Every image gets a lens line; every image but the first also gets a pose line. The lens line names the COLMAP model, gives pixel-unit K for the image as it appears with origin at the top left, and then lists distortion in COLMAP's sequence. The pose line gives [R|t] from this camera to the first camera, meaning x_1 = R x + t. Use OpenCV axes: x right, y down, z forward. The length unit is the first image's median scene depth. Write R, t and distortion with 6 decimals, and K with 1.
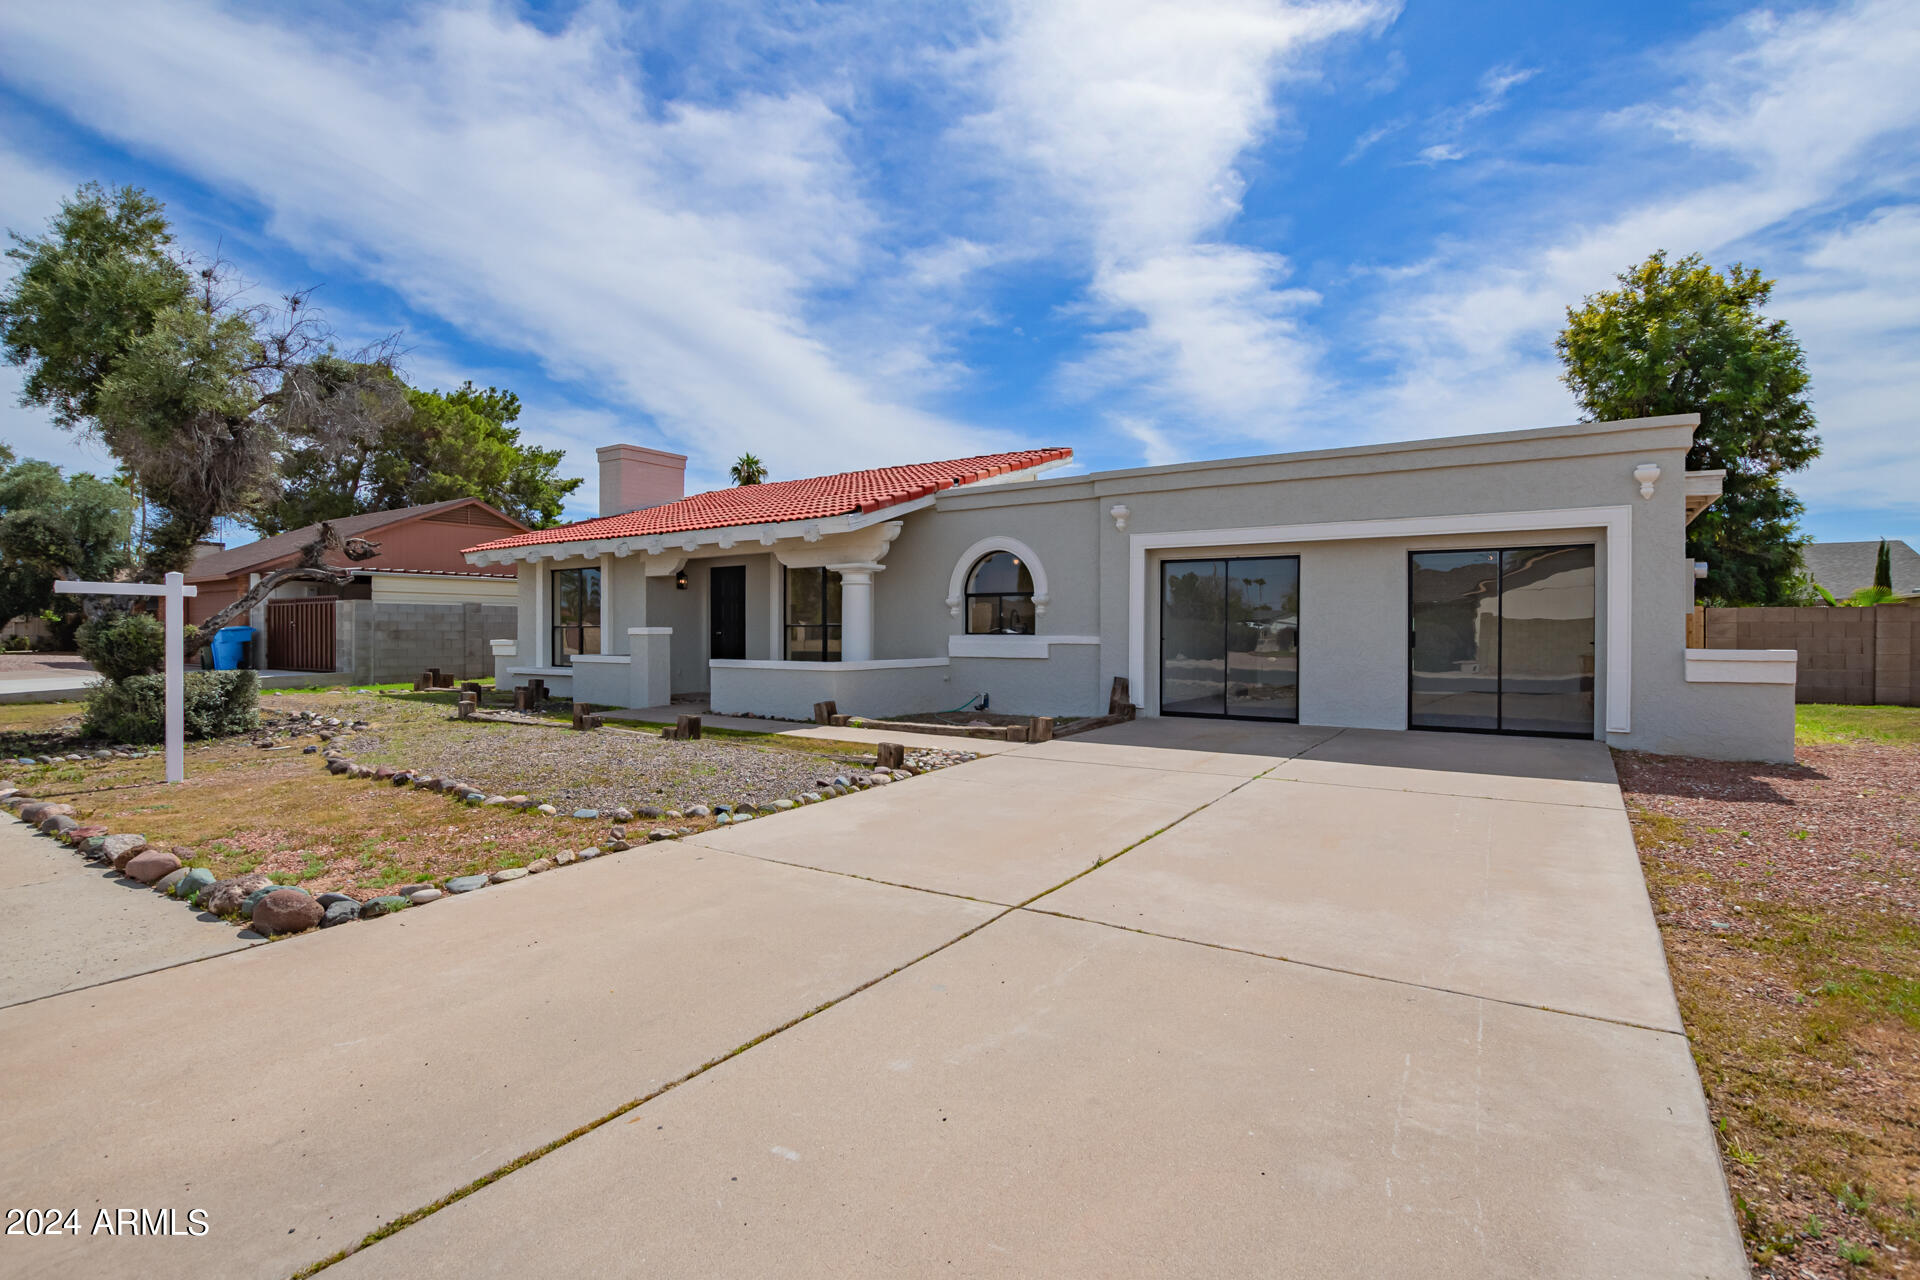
lens RADIAL K [[893.1, 0, 967.8], [0, 893.1, 632.2], [0, 0, 1]] dist [0.001328, 0.000214]
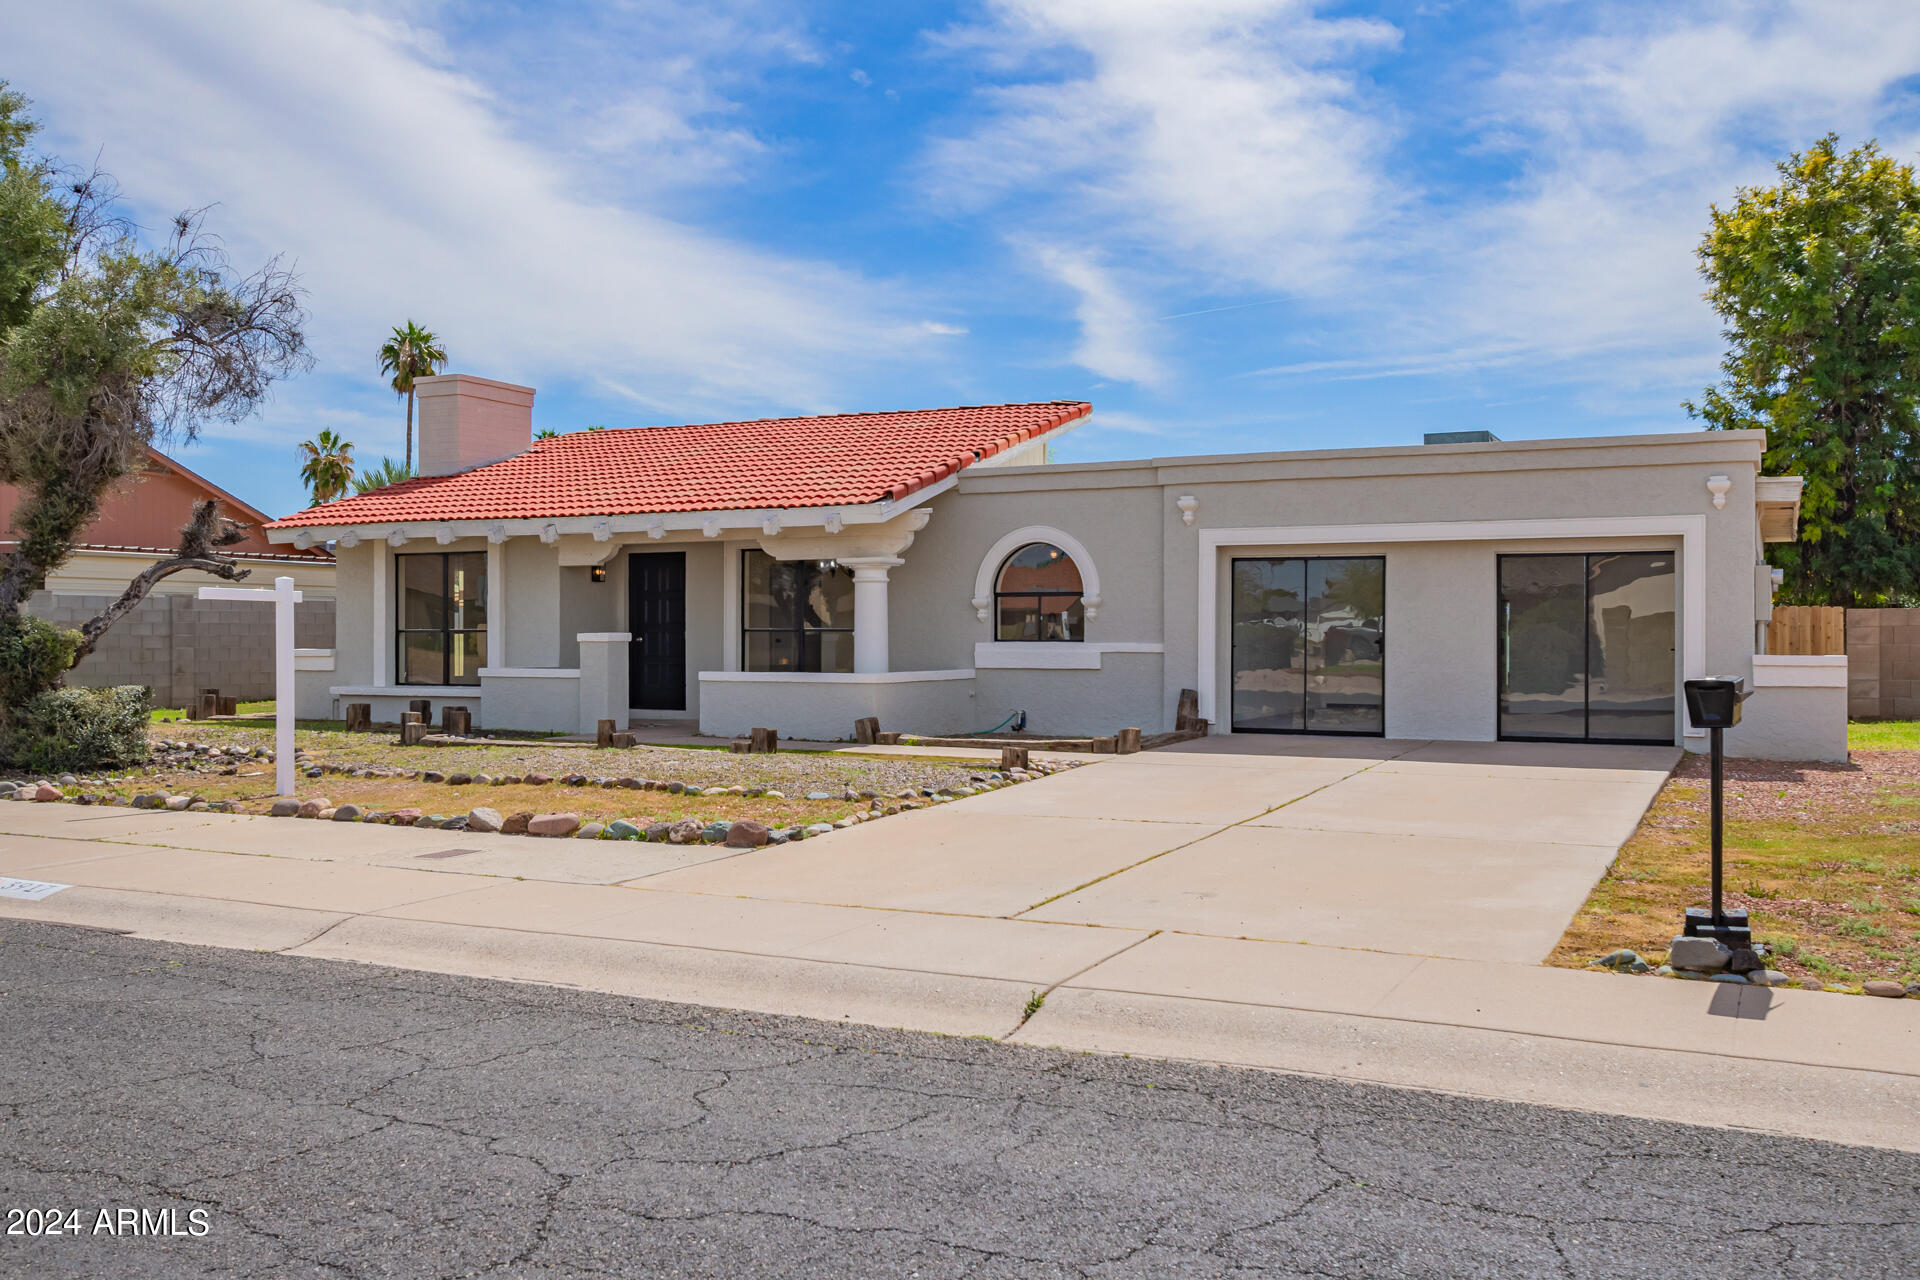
lens RADIAL K [[1614.8, 0, 960.0], [0, 1614.8, 640.0], [0, 0, 1]] dist [0.035129, 0.105807]
pose [[0.991770, -0.000703, 0.128032, -0.249791], [0.000395, 0.999997, 0.002435, -0.002649], [-0.128033, -0.002365, 0.991767, -0.542749]]
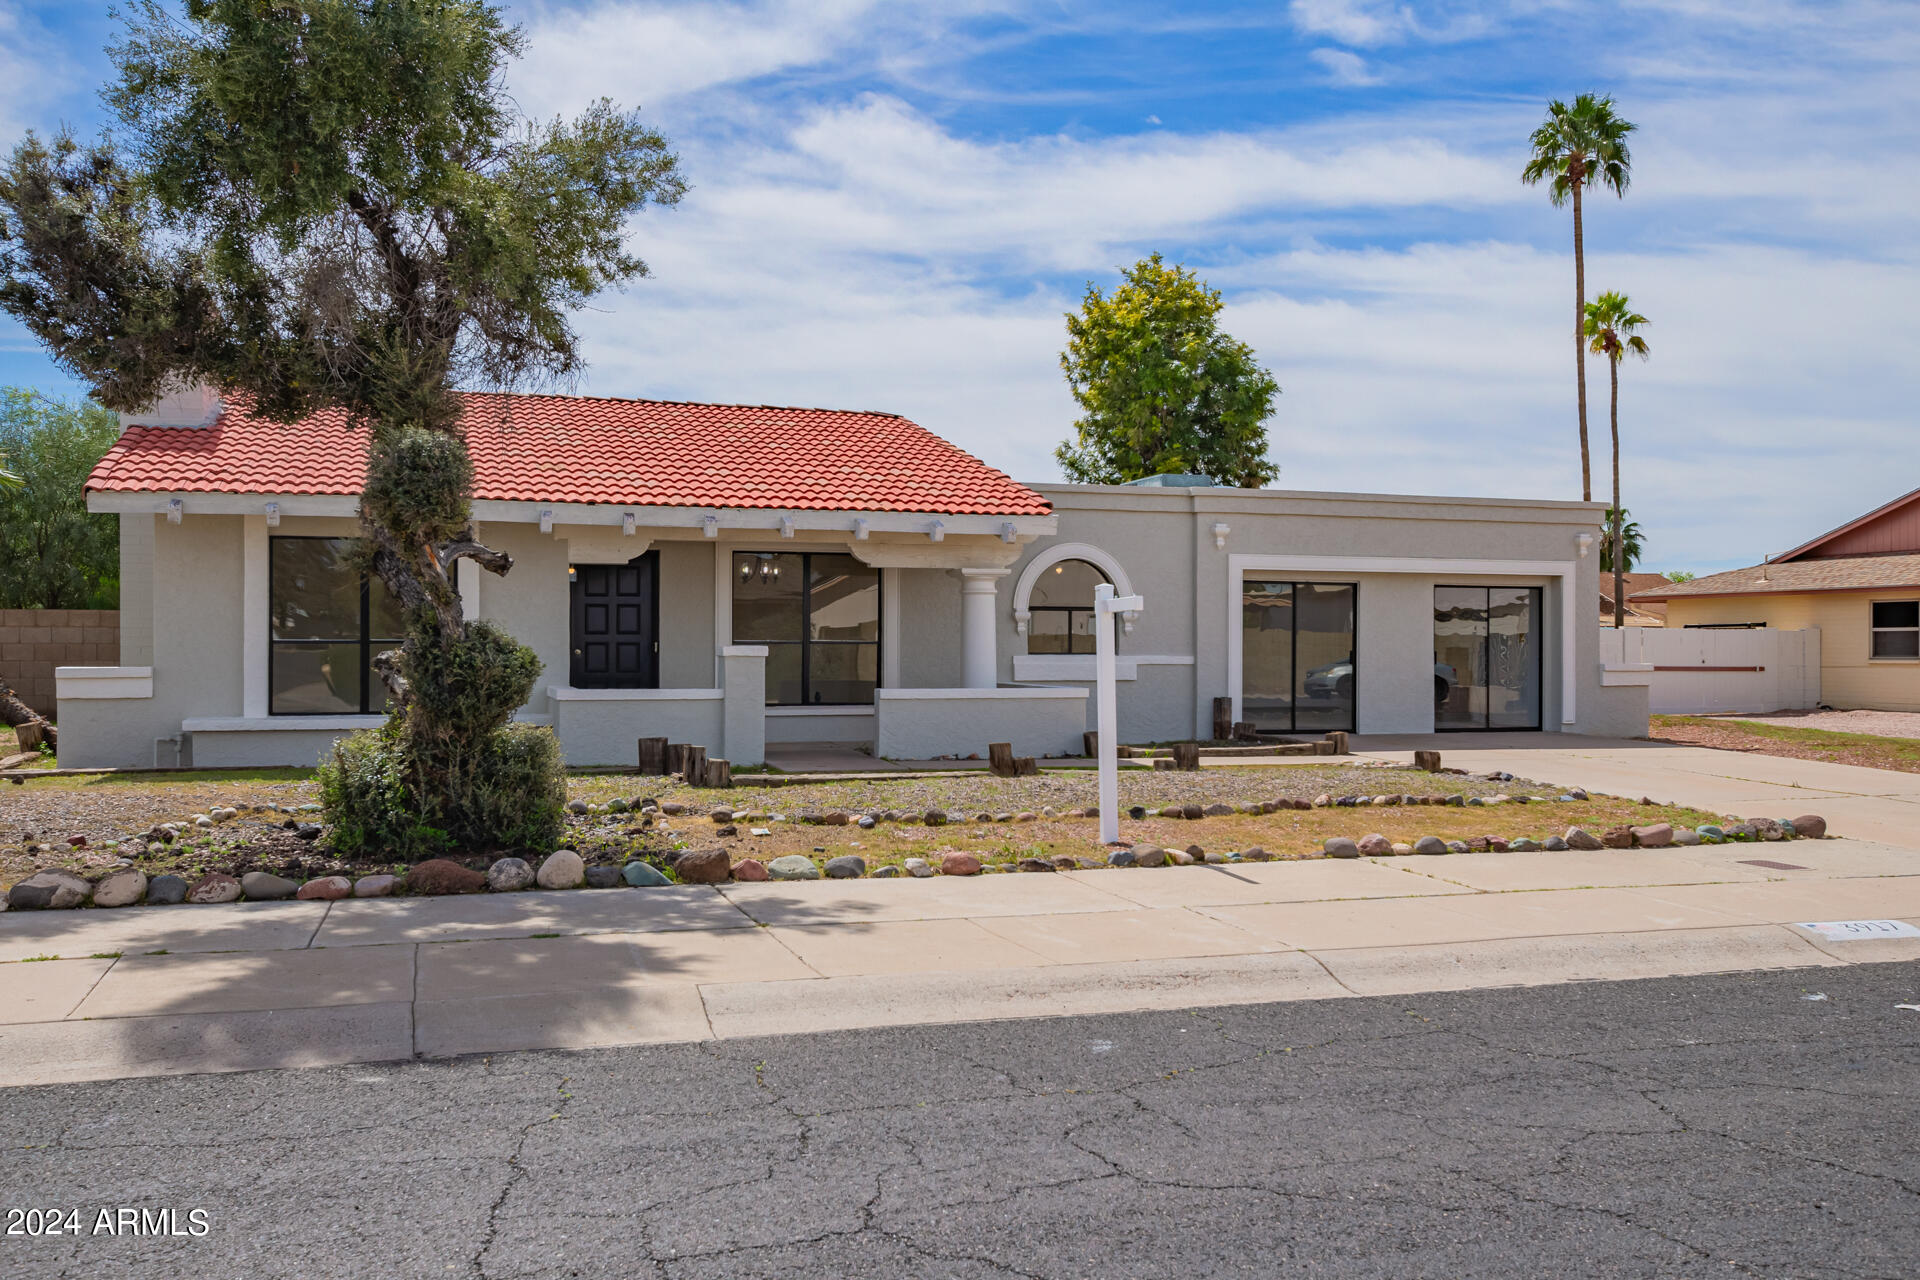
lens RADIAL K [[1614.8, 0, 960.0], [0, 1614.8, 640.0], [0, 0, 1]] dist [0.035129, 0.105807]
pose [[0.646730, 0.002721, 0.762714, -1.322398], [-0.003406, 0.999994, -0.000680, -0.010575], [-0.762712, -0.002158, 0.646735, 0.063196]]
